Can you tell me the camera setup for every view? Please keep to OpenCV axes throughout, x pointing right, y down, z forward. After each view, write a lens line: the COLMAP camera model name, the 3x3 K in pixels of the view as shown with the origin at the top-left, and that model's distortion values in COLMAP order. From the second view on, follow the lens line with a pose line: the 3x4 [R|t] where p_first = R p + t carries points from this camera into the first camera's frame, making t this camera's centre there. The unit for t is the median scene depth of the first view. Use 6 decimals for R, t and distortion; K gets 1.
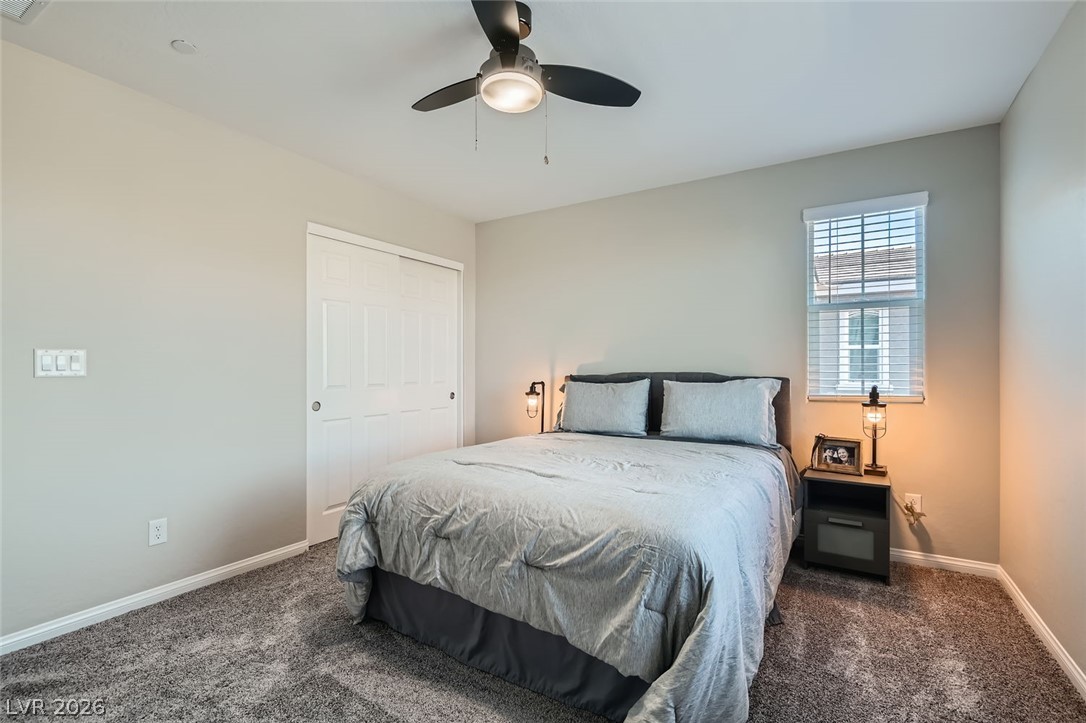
lens RADIAL K [[497.4, 0, 540.3], [0, 497.4, 358.0], [0, 0, 1]] dist [0.000222, -0.000309]
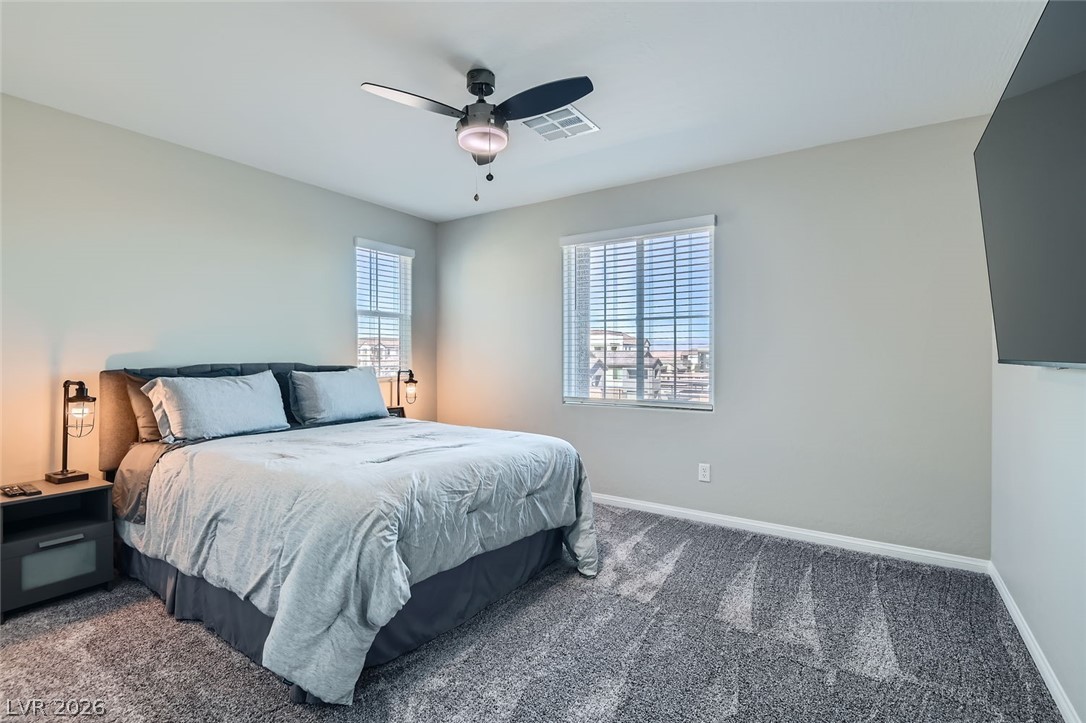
lens RADIAL K [[497.4, 0, 540.3], [0, 497.4, 358.0], [0, 0, 1]] dist [0.000222, -0.000309]
pose [[0.048573, -0.001481, 0.998819, -0.840072], [-0.009320, 0.999955, 0.001936, 0.014257], [-0.998776, -0.009403, 0.048557, 0.528597]]
